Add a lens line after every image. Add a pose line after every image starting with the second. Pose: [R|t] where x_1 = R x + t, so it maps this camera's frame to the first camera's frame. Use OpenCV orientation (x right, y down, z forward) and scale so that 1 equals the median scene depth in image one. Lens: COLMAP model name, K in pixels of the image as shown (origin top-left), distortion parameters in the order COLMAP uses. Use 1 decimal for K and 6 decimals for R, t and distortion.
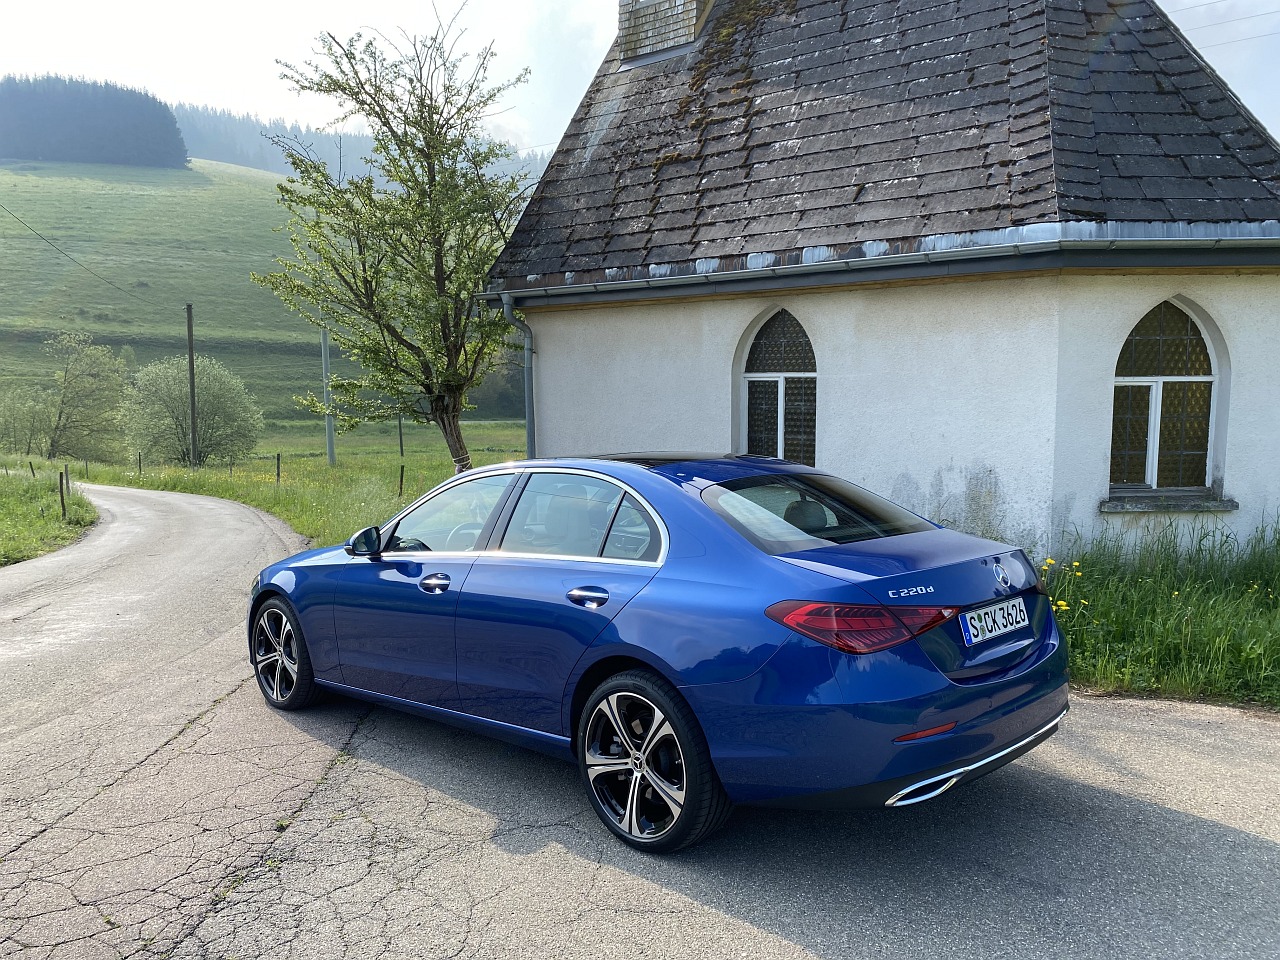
lens RADIAL K [[983.4, 0, 635.8], [0, 983.4, 472.8], [0, 0, 1]] dist [0.009313, -0.002105]
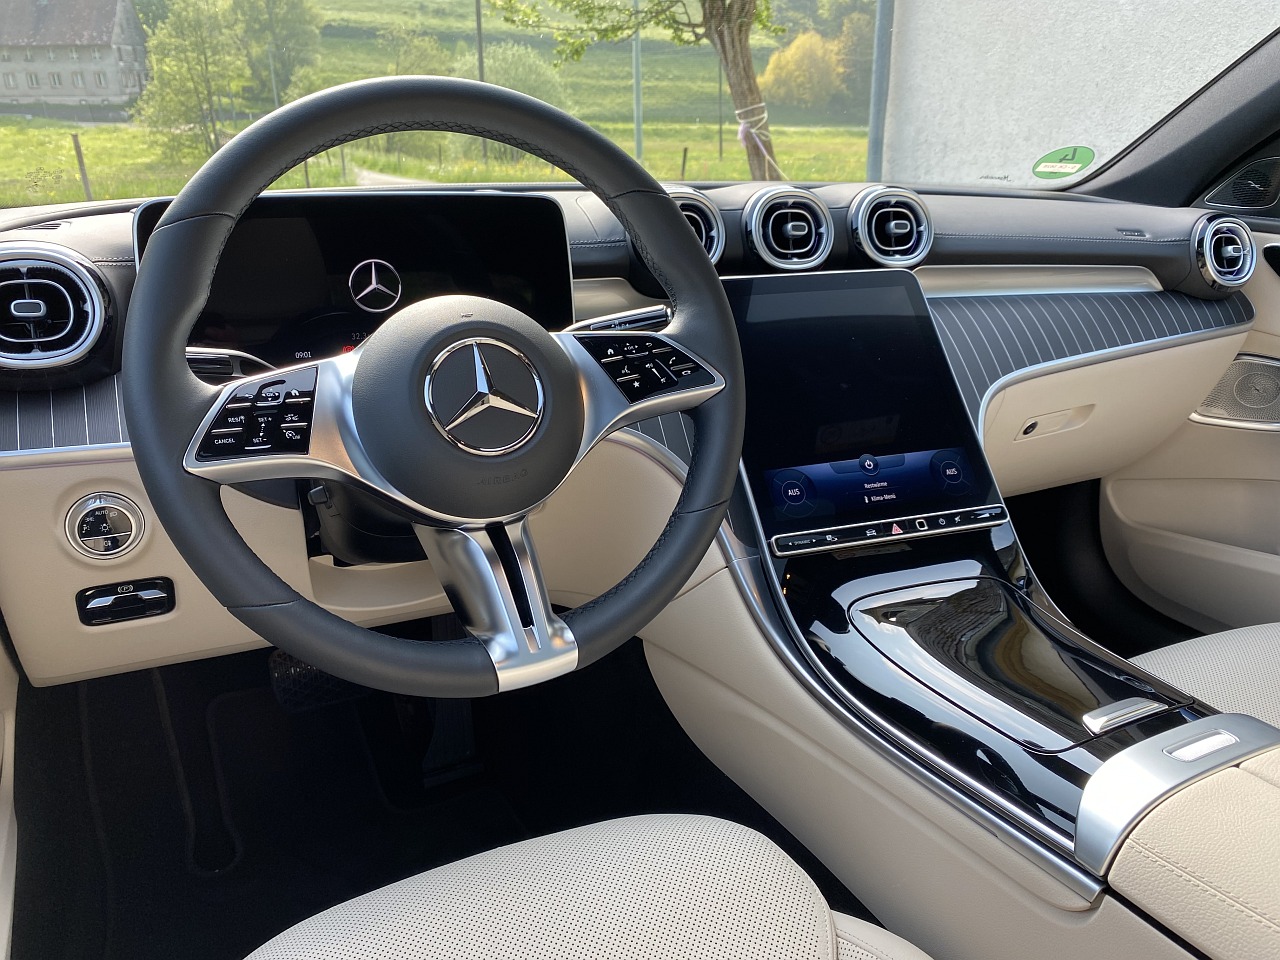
lens RADIAL K [[984.4, 0, 641.4], [0, 984.4, 473.2], [0, 0, 1]] dist [0.011240, -0.006742]
pose [[0.950096, 0.116385, -0.289435, -0.049444], [-0.031384, 0.958753, 0.282503, 0.028198], [0.310376, -0.259321, 0.914560, 0.415989]]
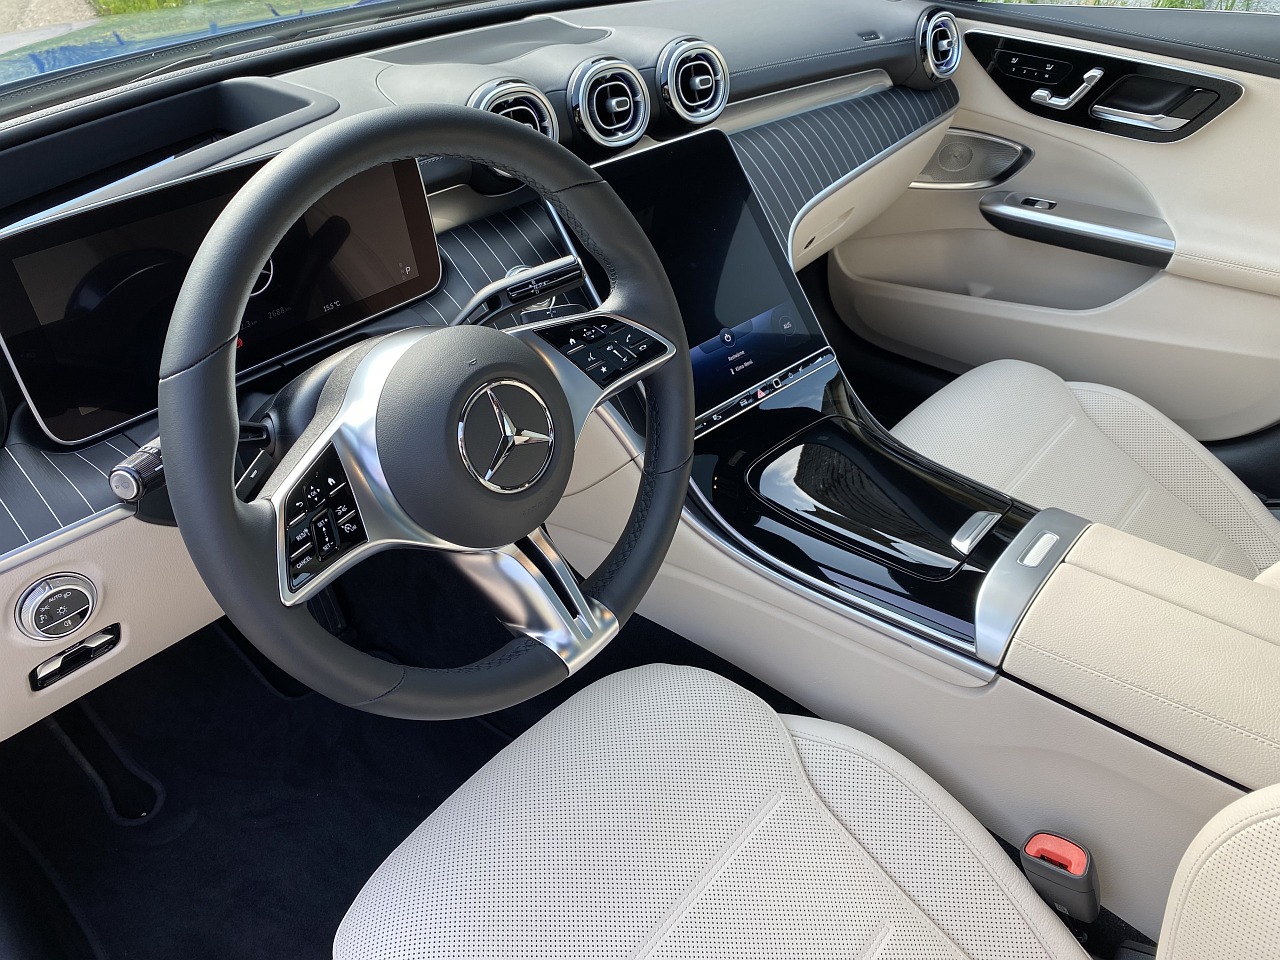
lens RADIAL K [[983.4, 0, 635.8], [0, 983.4, 472.8], [0, 0, 1]] dist [0.009313, -0.002105]
pose [[0.997042, -0.040395, 0.065383, -0.069278], [-0.002820, 0.830935, 0.556362, 0.010618], [-0.076803, -0.554901, 0.828364, 0.415208]]
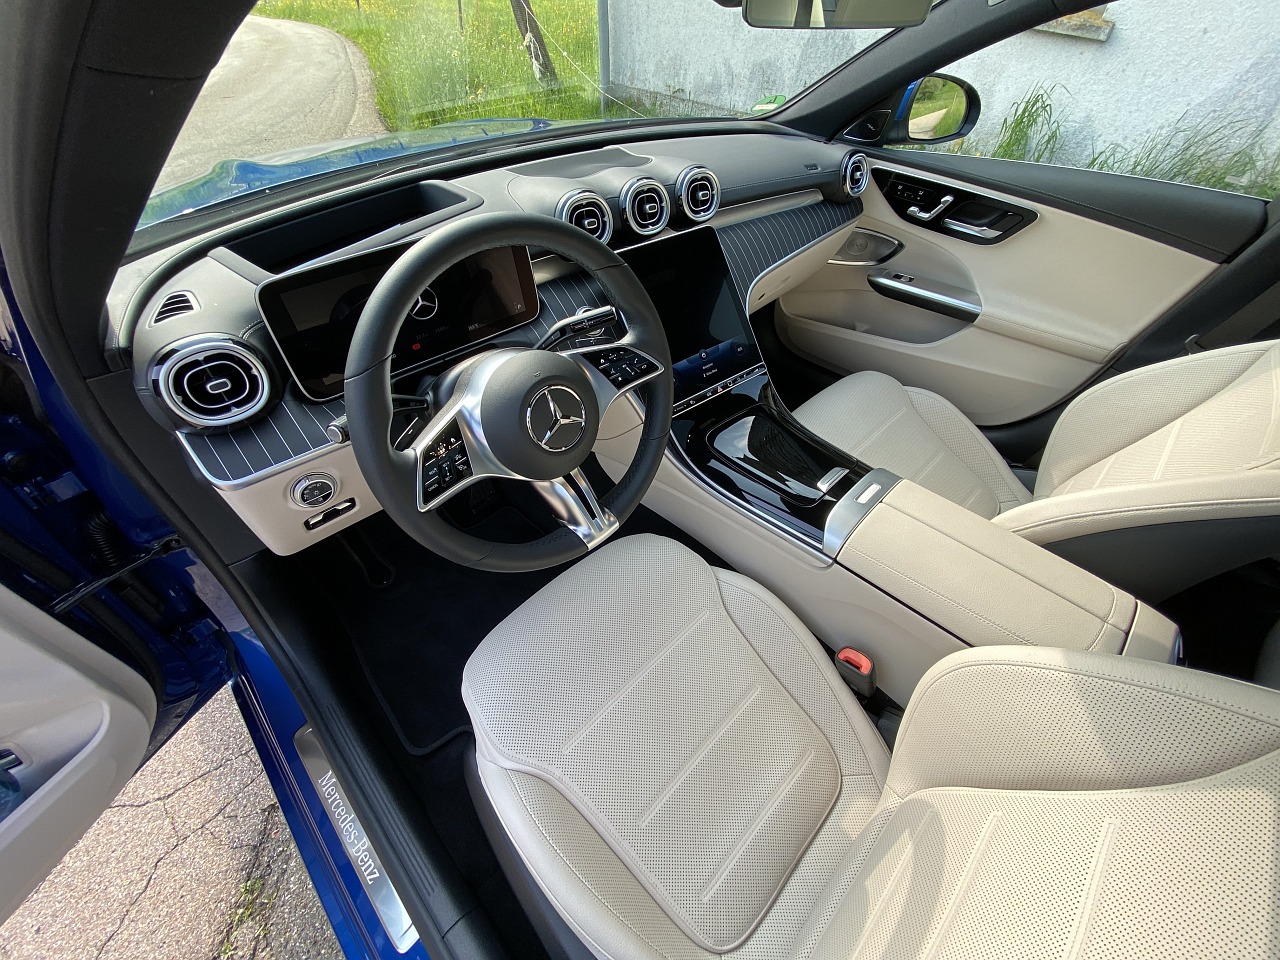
lens RADIAL K [[514.2, 0, 636.6], [0, 514.2, 479.8], [0, 0, 1]] dist [0.027146, -0.024517]
pose [[0.999582, 0.028445, 0.005139, -0.065190], [-0.024476, 0.738350, 0.673973, 0.010164], [0.015376, -0.673817, 0.738738, 0.421714]]
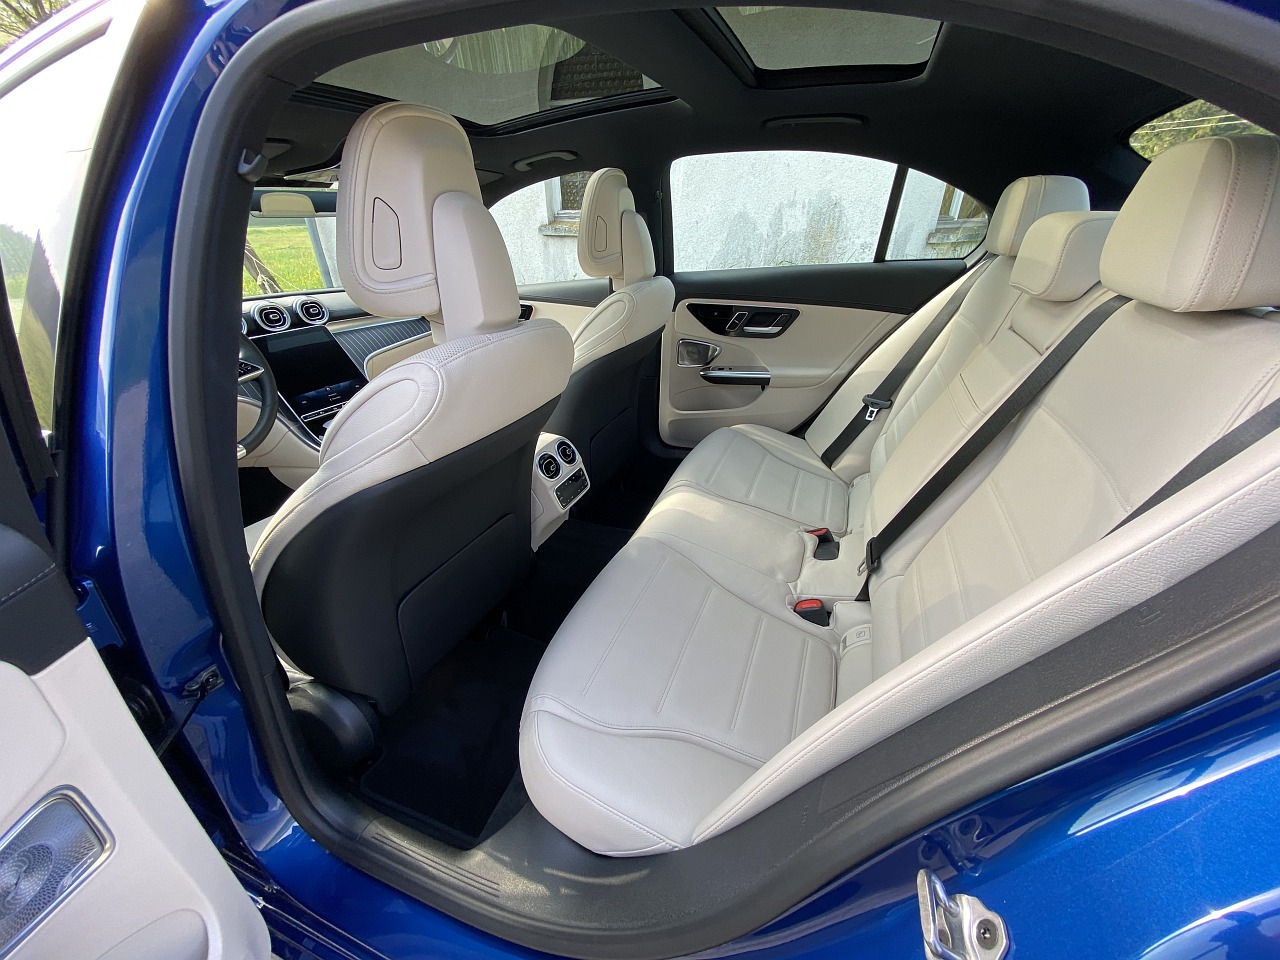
lens RADIAL K [[521.1, 0, 640.0], [0, 521.1, 480.0], [0, 0, 1]] dist [0.004648, -0.016890]
pose [[0.919796, -0.193568, 0.341331, -0.031882], [0.042763, 0.914127, 0.403166, 0.020444], [-0.390060, -0.356234, 0.849088, 0.342898]]
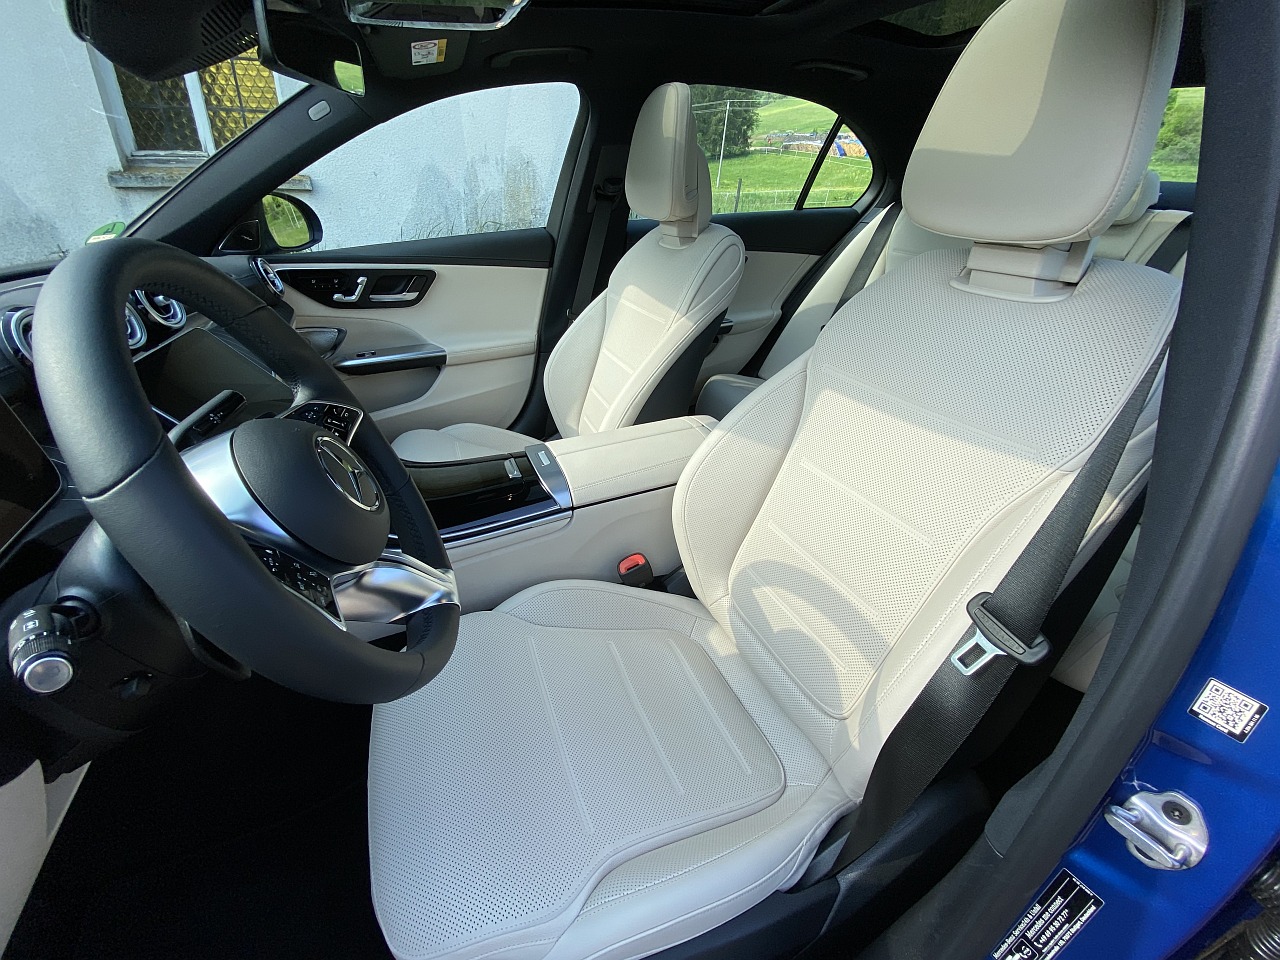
lens RADIAL K [[521.1, 0, 640.0], [0, 521.1, 480.0], [0, 0, 1]] dist [0.004648, -0.016890]
pose [[0.380846, -0.443535, 0.811316, -0.095527], [0.024386, 0.881954, 0.470704, 0.022351], [-0.924317, -0.159481, 0.346705, 0.429369]]
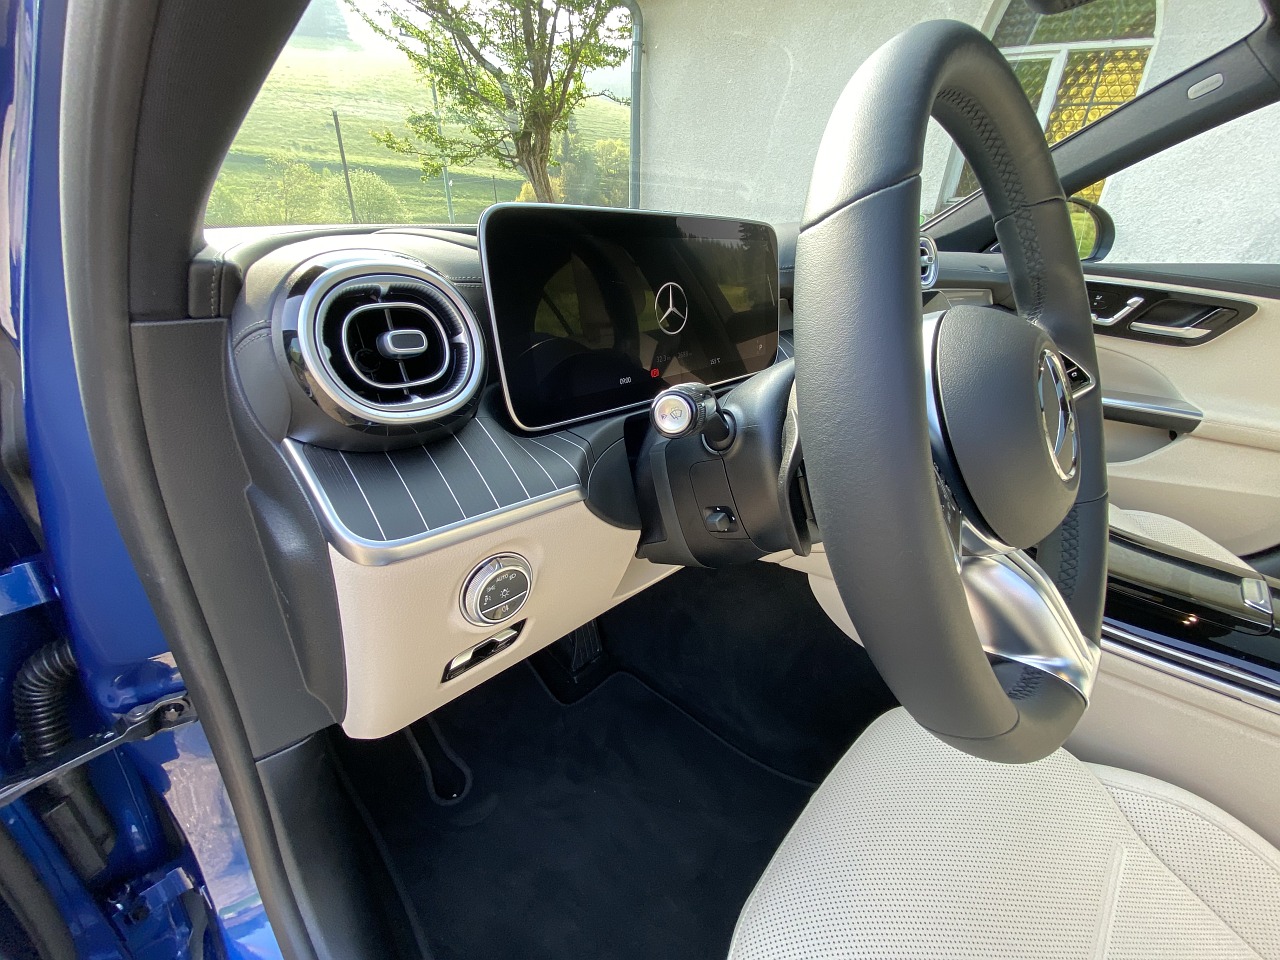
lens RADIAL K [[514.2, 0, 636.6], [0, 514.2, 479.8], [0, 0, 1]] dist [0.027146, -0.024517]
pose [[0.999519, 0.029079, 0.010753, -0.093084], [-0.030982, 0.923975, 0.381196, 0.033246], [0.001149, -0.381346, 0.924432, 0.437869]]
